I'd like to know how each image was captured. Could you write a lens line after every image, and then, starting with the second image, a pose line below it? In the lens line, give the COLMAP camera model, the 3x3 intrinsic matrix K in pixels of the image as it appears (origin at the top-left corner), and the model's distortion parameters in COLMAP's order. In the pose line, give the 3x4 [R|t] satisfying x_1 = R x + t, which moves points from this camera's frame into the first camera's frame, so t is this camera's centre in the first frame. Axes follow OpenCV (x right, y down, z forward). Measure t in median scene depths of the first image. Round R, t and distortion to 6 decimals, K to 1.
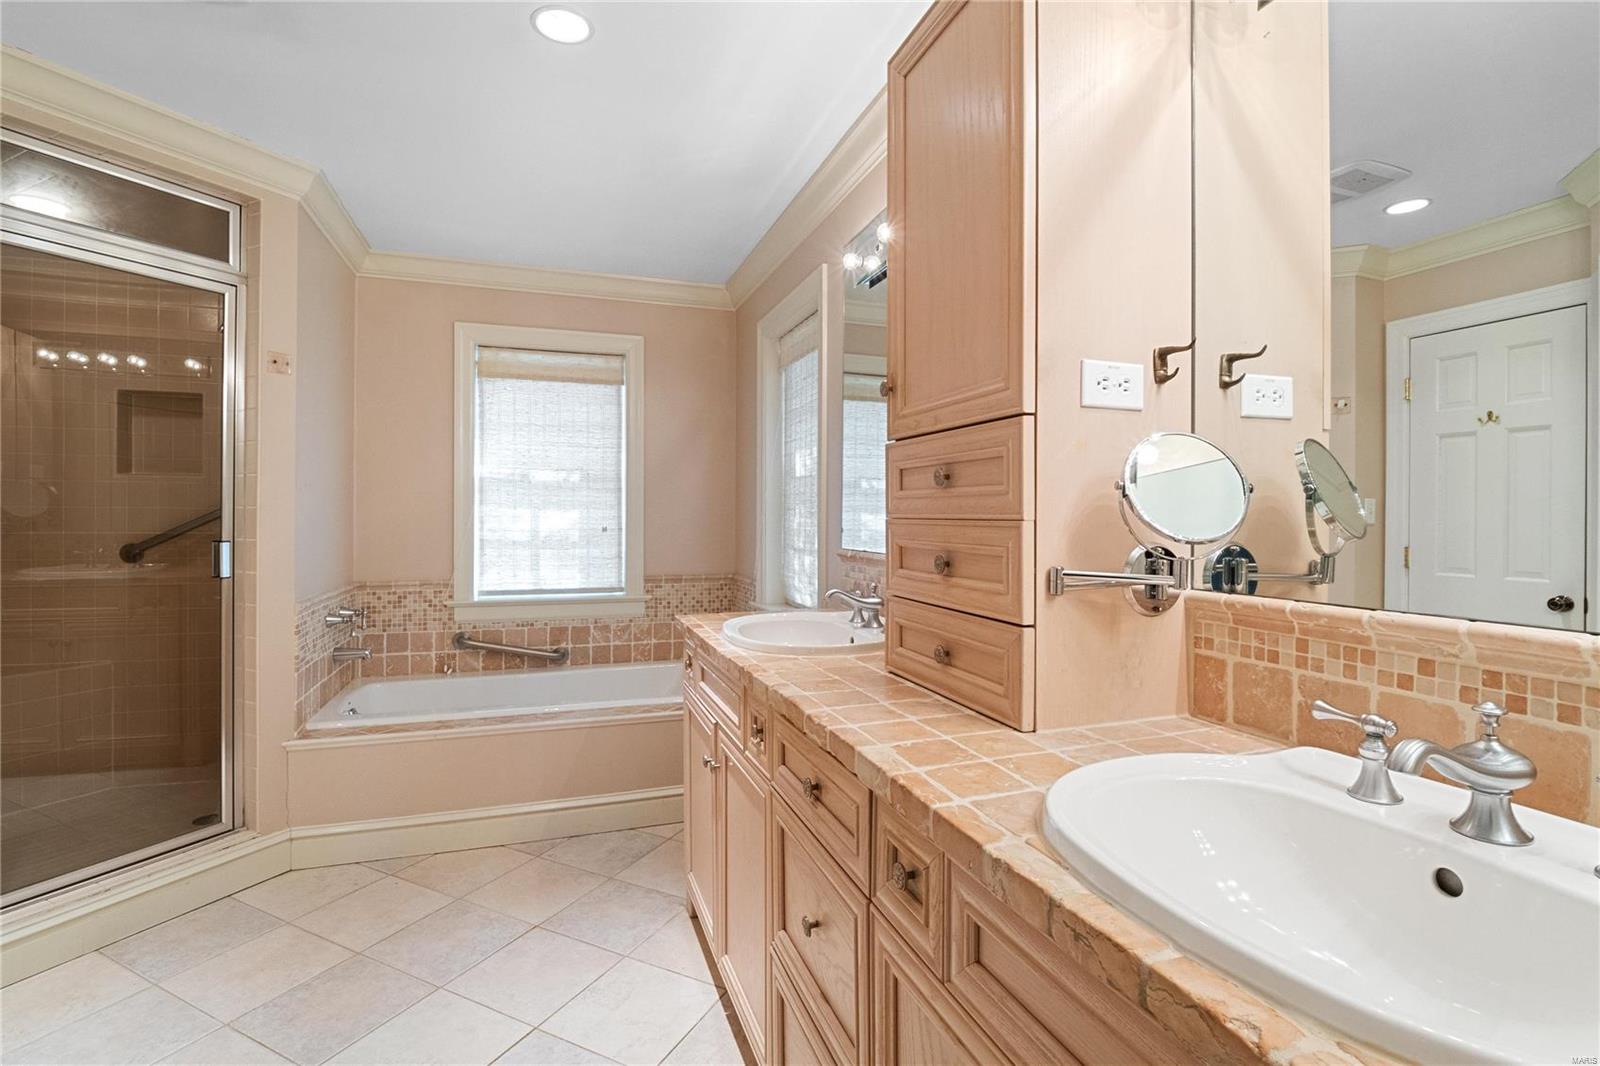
lens RADIAL K [[748.8, 0, 800.5], [0, 748.8, 525.1], [0, 0, 1]] dist [-0.013360, -0.002292]
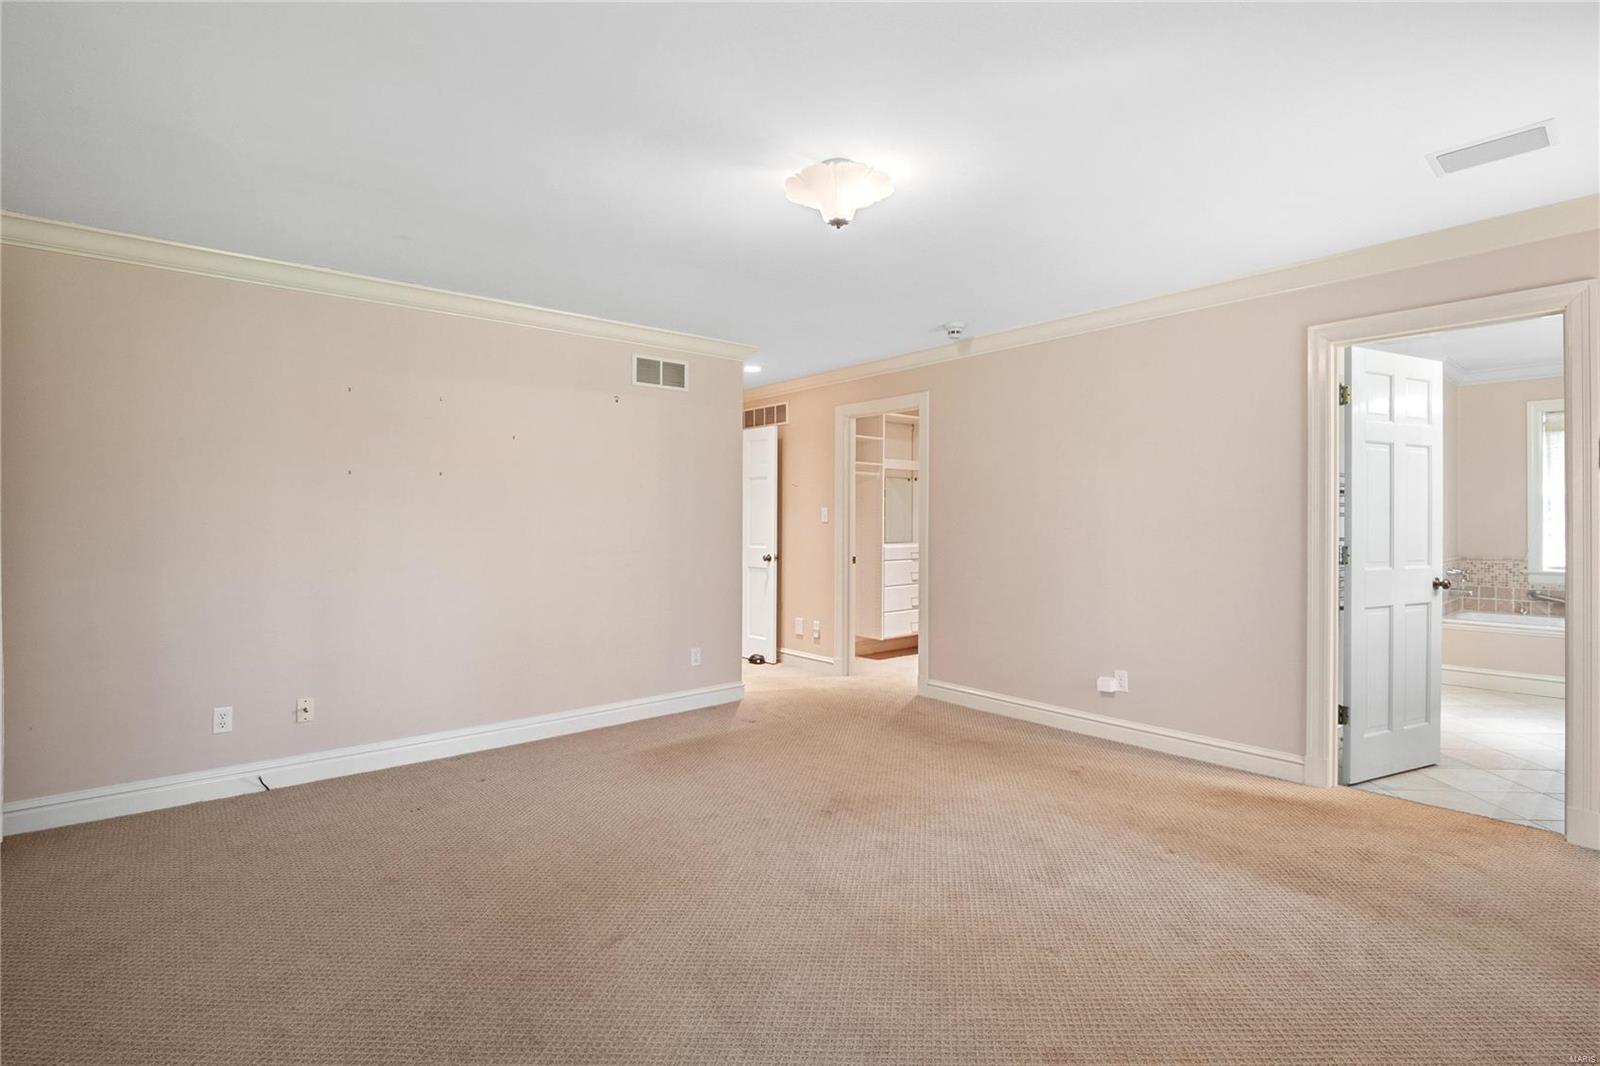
lens RADIAL K [[748.8, 0, 799.6], [0, 748.8, 529.2], [0, 0, 1]] dist [-0.013360, -0.002292]
pose [[0.358974, -0.006001, -0.933328, 0.472271], [0.000859, 0.999981, -0.006099, 0.021132], [0.933347, 0.001388, 0.358972, -1.073301]]
